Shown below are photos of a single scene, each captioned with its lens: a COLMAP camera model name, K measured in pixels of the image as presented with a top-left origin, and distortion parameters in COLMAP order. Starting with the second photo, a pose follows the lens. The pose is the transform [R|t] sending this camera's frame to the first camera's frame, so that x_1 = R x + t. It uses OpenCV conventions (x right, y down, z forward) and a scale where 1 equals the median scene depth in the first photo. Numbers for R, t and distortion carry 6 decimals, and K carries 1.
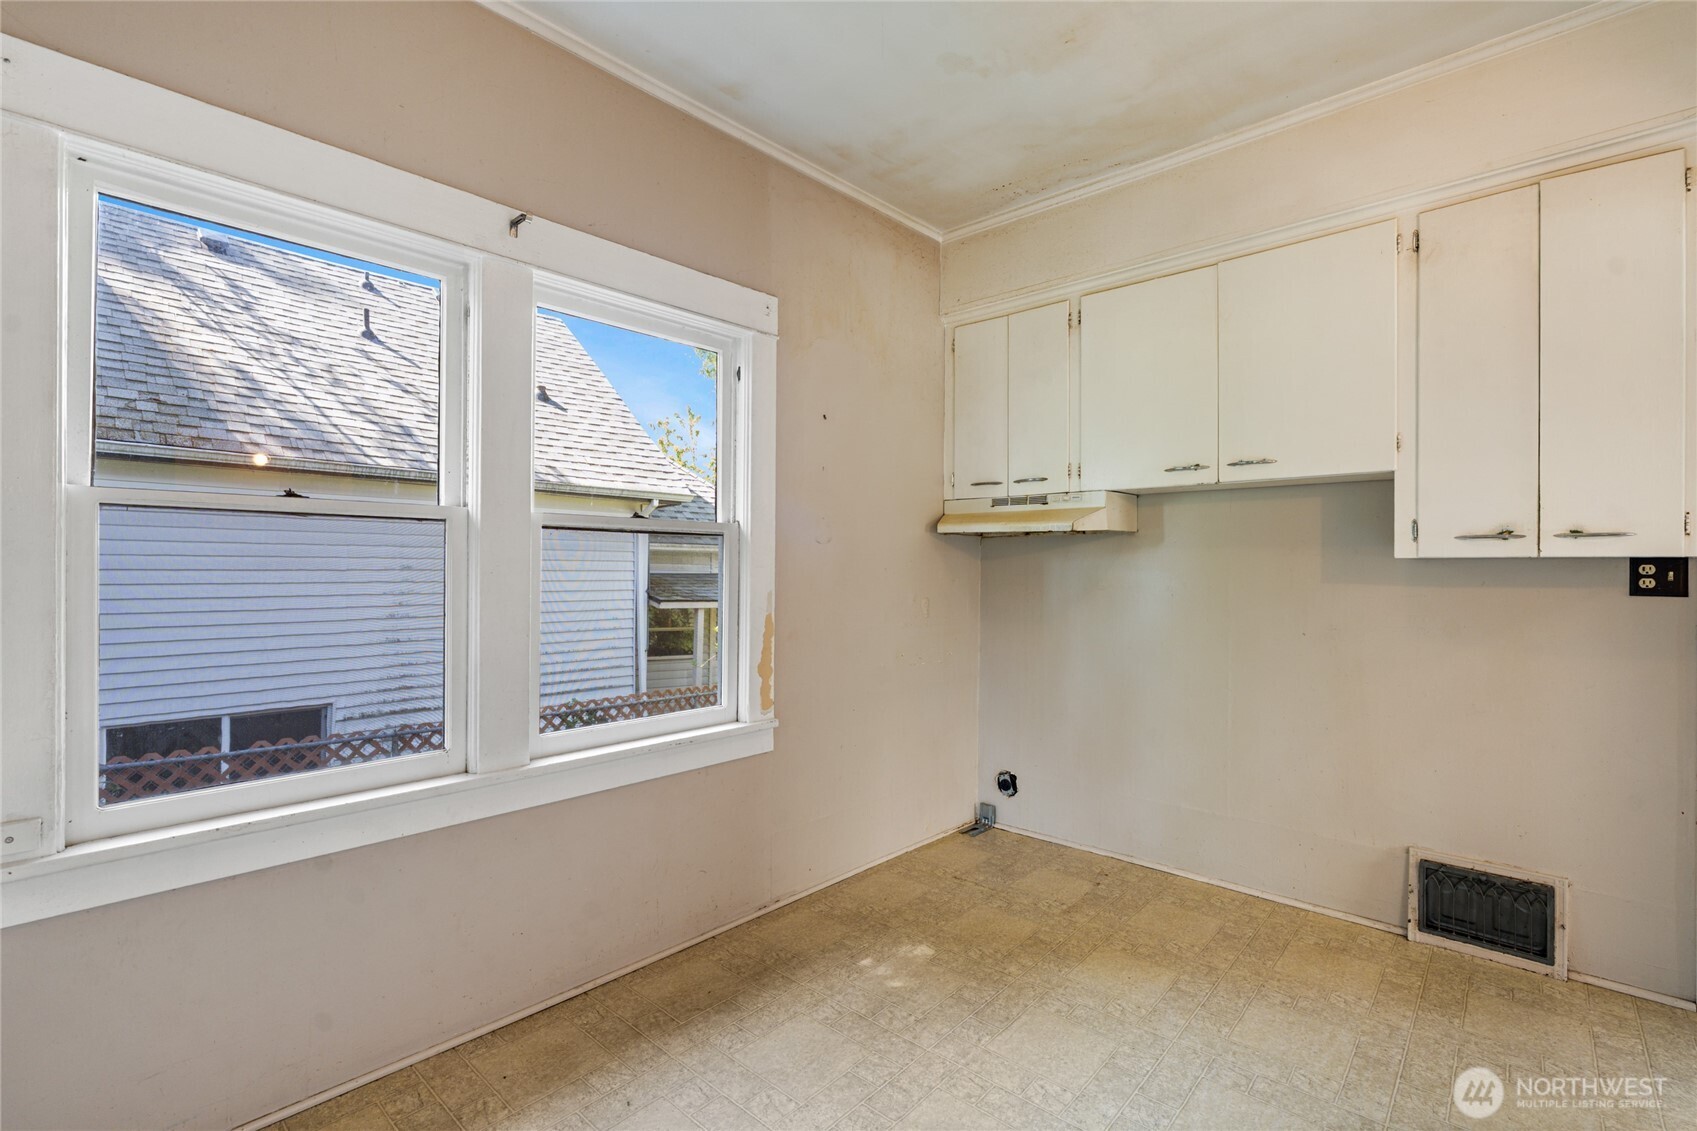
lens RADIAL K [[774.8, 0, 840.6], [0, 774.8, 564.1], [0, 0, 1]] dist [-0.003669, 0.000761]
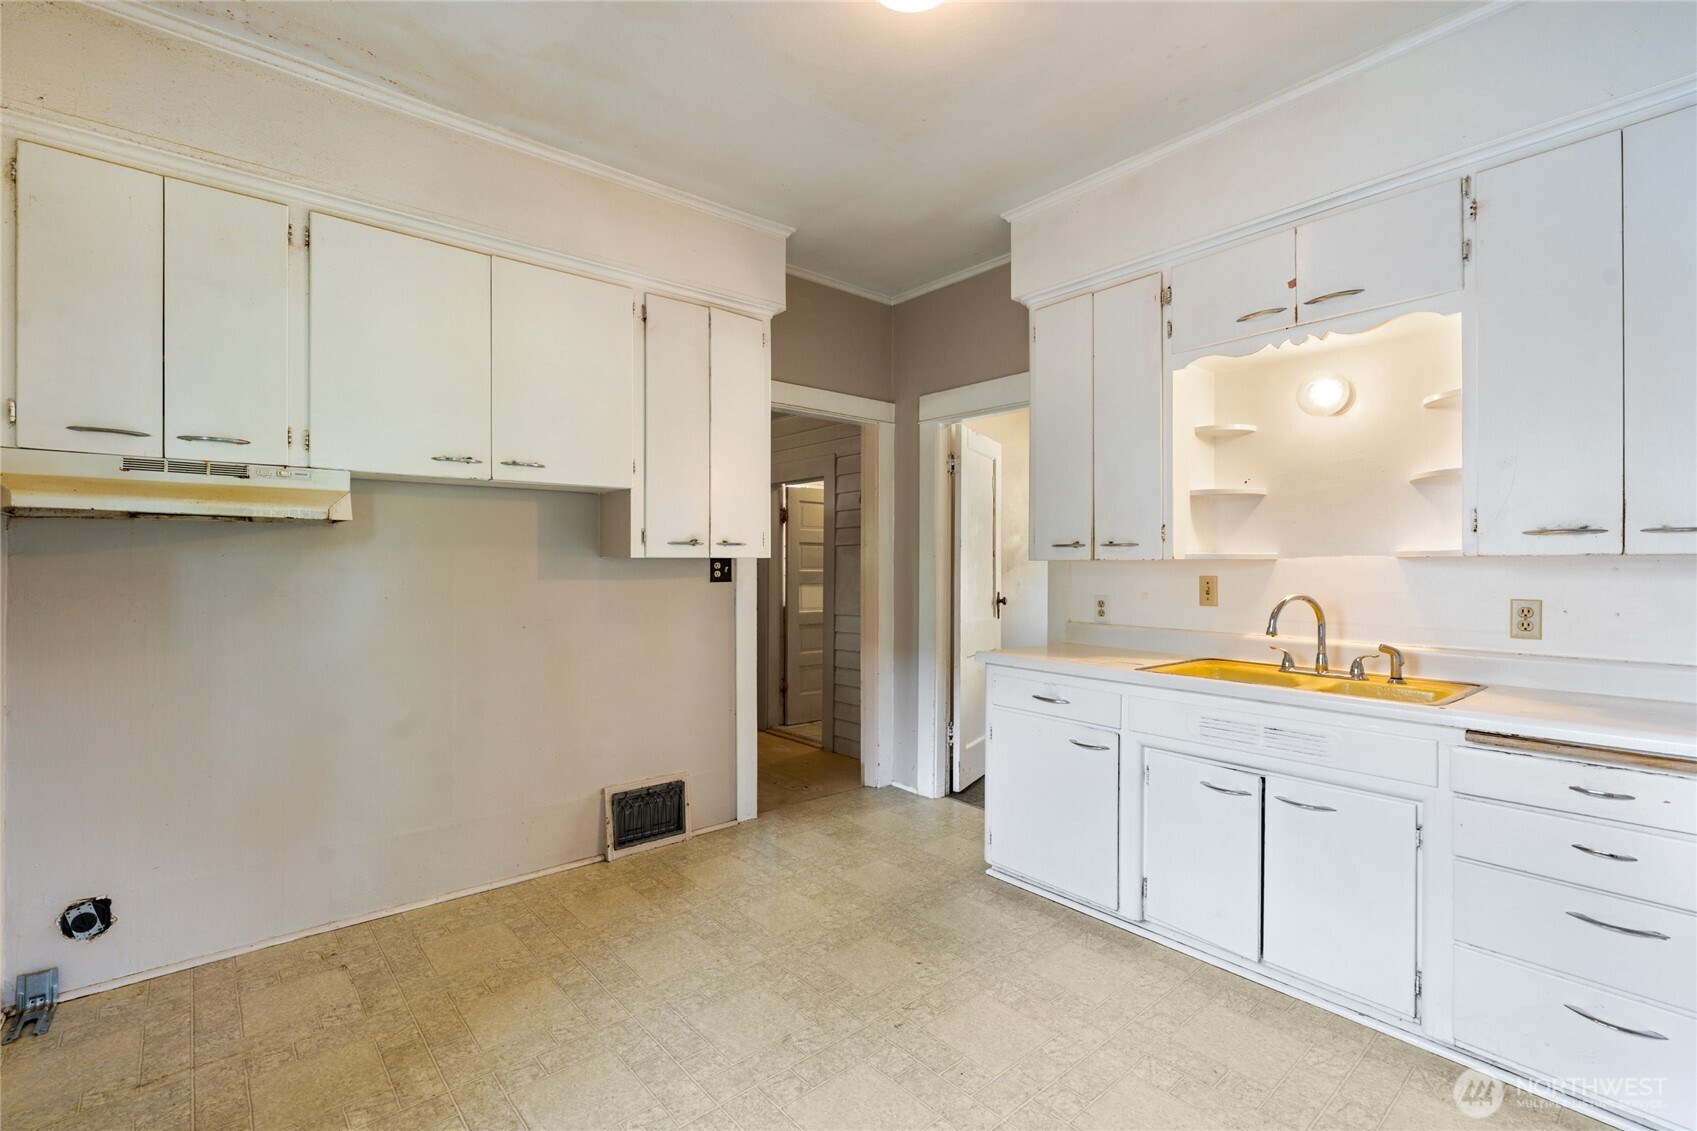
lens RADIAL K [[774.8, 0, 841.8], [0, 774.8, 564.3], [0, 0, 1]] dist [-0.003669, 0.000761]
pose [[0.112852, -0.005724, 0.993595, -0.441668], [-0.001444, 0.999981, 0.005925, -0.004796], [-0.993611, -0.002103, 0.112841, 0.453206]]
